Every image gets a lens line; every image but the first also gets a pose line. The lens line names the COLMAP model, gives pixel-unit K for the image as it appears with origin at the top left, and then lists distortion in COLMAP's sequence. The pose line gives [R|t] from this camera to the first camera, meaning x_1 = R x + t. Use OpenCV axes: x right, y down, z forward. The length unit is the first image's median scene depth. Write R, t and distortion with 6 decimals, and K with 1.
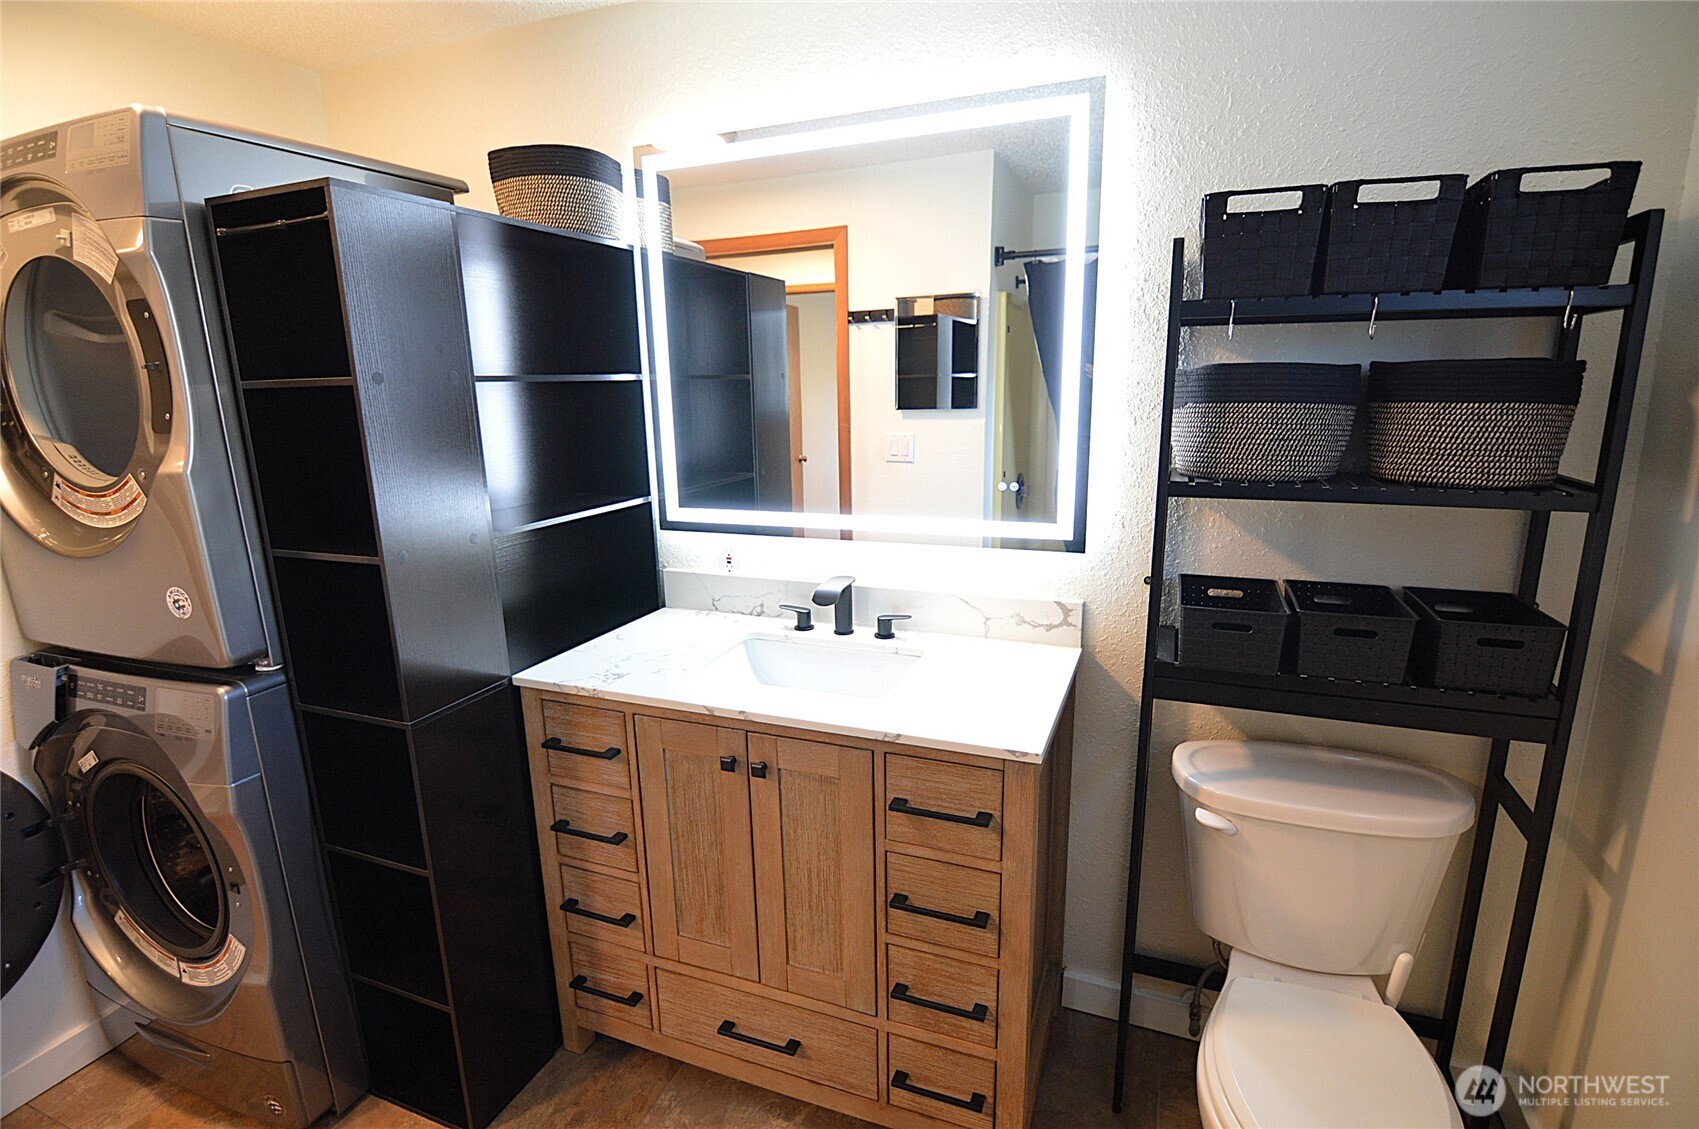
lens RADIAL K [[832.9, 0, 842.7], [0, 832.9, 573.7], [0, 0, 1]] dist [-0.002296, -0.013646]
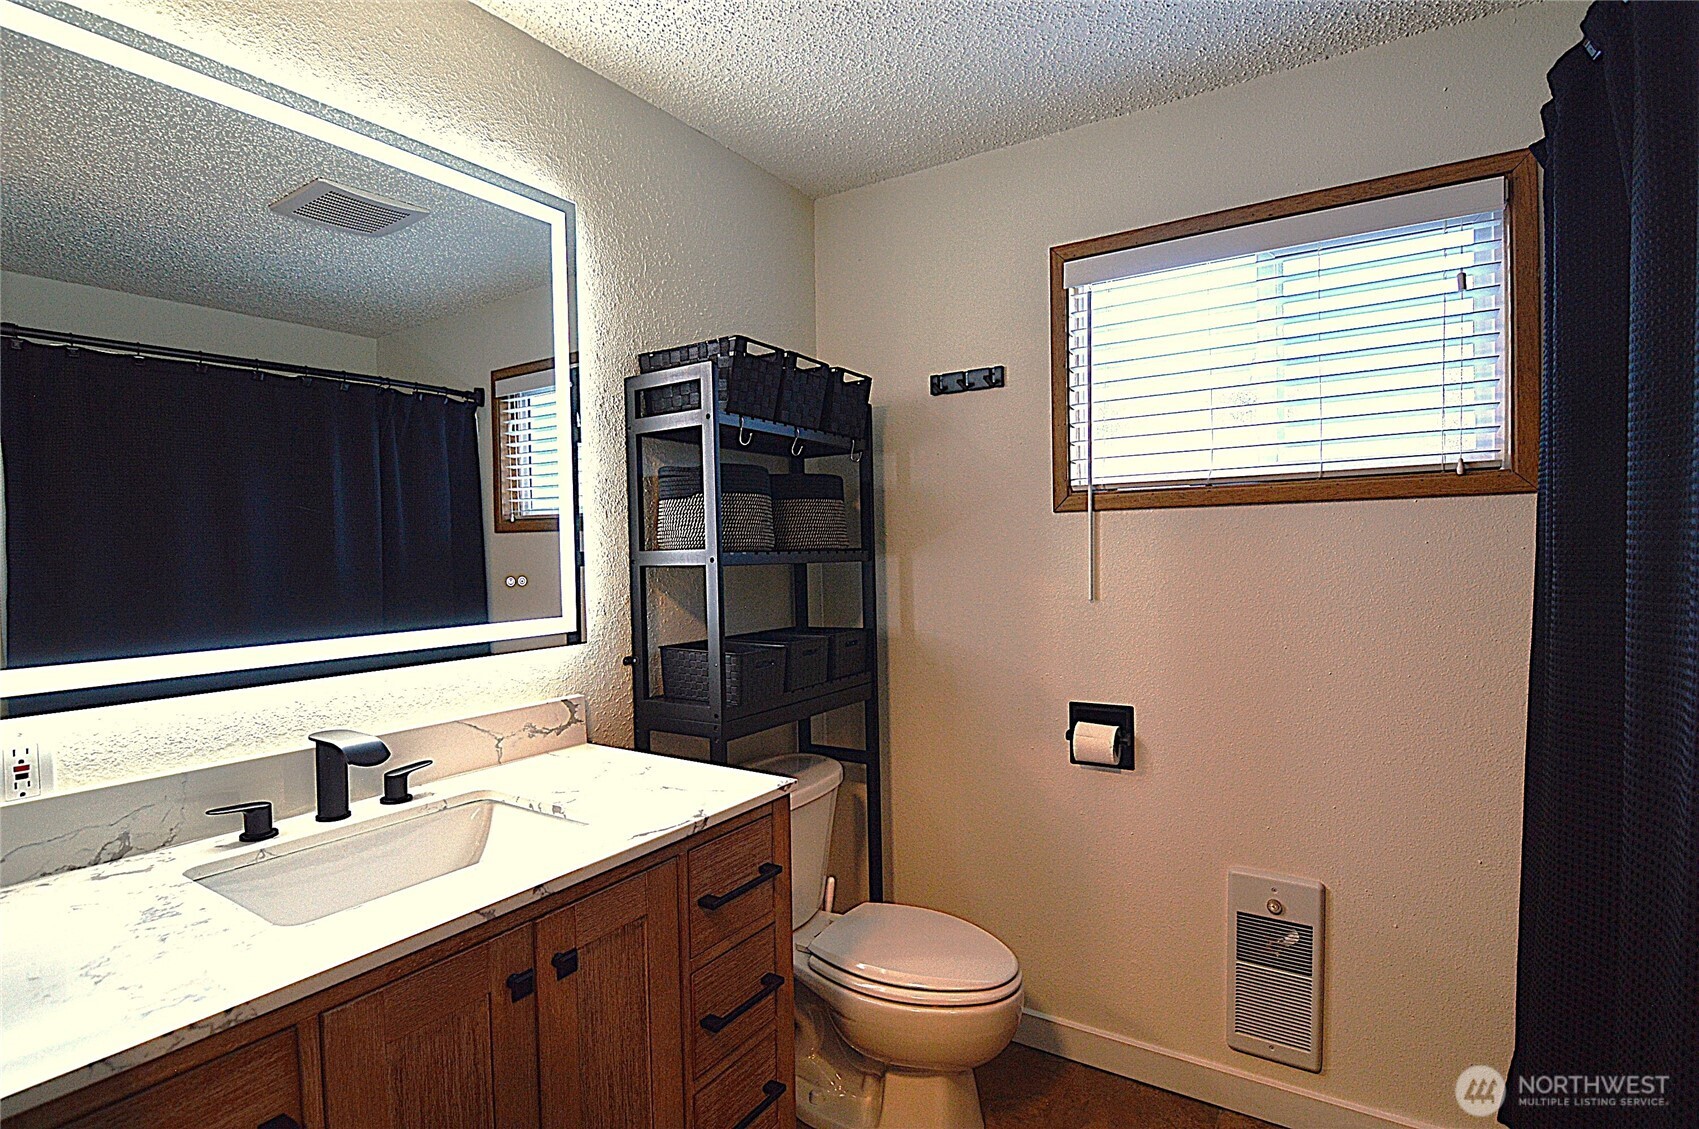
lens RADIAL K [[832.9, 0, 842.7], [0, 832.9, 573.7], [0, 0, 1]] dist [-0.002296, -0.013646]
pose [[0.189958, -0.011394, 0.981726, -0.664559], [0.235728, 0.971212, -0.034340, 0.001456], [-0.953073, 0.237943, 0.187175, 0.530508]]
